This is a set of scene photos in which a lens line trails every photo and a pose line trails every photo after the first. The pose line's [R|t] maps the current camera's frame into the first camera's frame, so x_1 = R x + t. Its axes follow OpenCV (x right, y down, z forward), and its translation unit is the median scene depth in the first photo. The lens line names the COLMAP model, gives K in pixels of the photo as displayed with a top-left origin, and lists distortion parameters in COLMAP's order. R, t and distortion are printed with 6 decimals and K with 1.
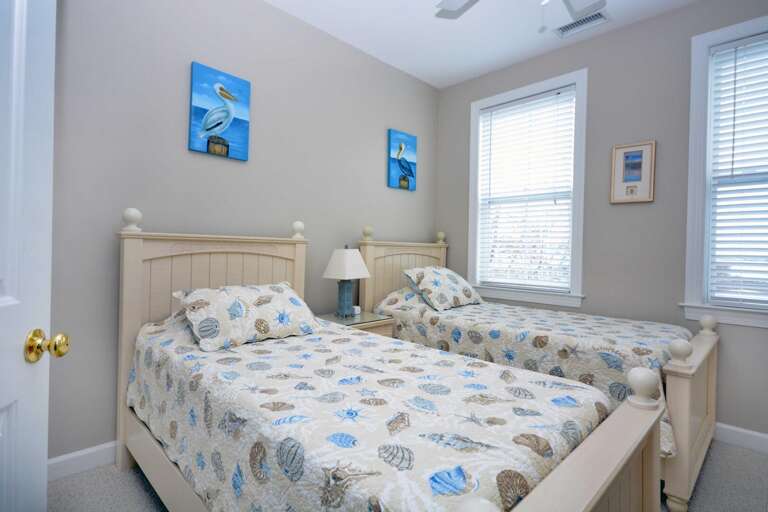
lens RADIAL K [[389.0, 0, 383.4], [0, 389.0, 253.4], [0, 0, 1]] dist [0.004922, 0.000548]
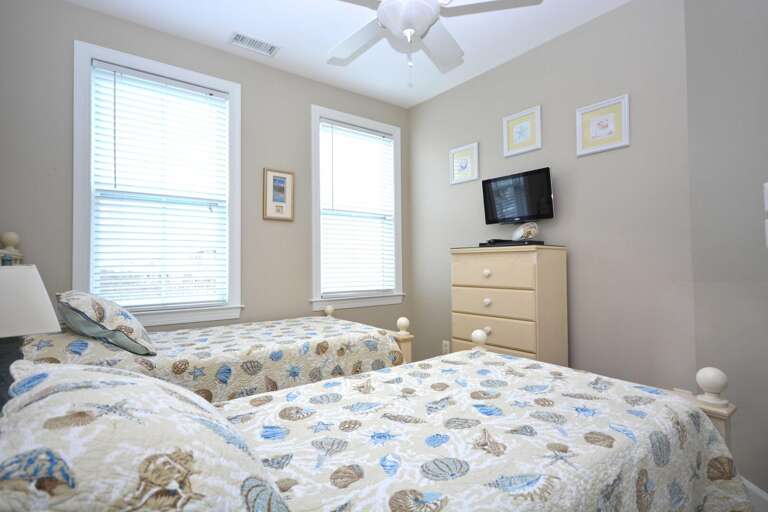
lens RADIAL K [[389.0, 0, 383.4], [0, 389.0, 253.4], [0, 0, 1]] dist [0.004922, 0.000548]
pose [[0.133703, 0.004885, 0.991009, -0.531422], [0.016567, 0.999837, -0.007164, -0.016823], [-0.990883, 0.017376, 0.133600, 0.588430]]
